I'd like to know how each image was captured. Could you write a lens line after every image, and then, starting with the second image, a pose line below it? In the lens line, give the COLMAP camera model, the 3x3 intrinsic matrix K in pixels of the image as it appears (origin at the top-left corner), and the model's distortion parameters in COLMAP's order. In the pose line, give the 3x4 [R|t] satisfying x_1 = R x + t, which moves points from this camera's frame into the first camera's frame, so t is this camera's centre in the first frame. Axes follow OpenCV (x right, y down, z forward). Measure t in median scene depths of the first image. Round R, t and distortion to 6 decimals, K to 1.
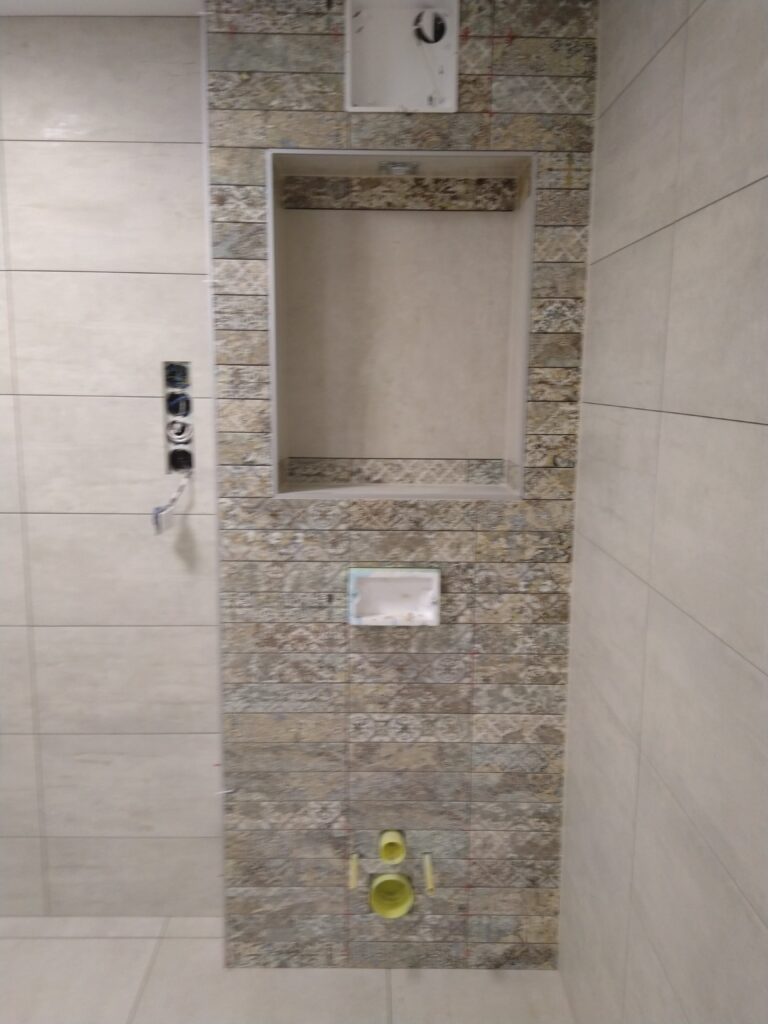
lens RADIAL K [[787.2, 0, 383.8], [0, 787.2, 512.1], [0, 0, 1]] dist [0.056849, -0.053999]
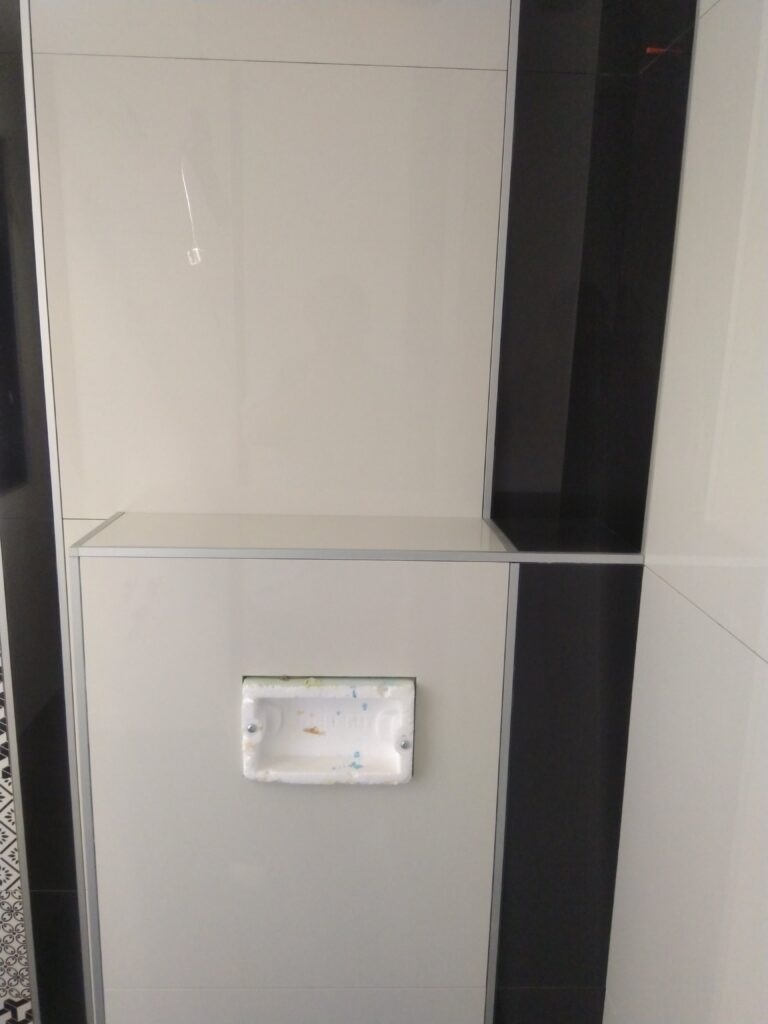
lens RADIAL K [[787.2, 0, 384.1], [0, 787.2, 512.1], [0, 0, 1]] dist [0.056849, -0.053999]
pose [[0.999860, 0.003941, 0.016273, 0.043824], [-0.000996, 0.984188, -0.177123, 0.042216], [-0.016714, 0.177082, 0.984054, 0.311172]]
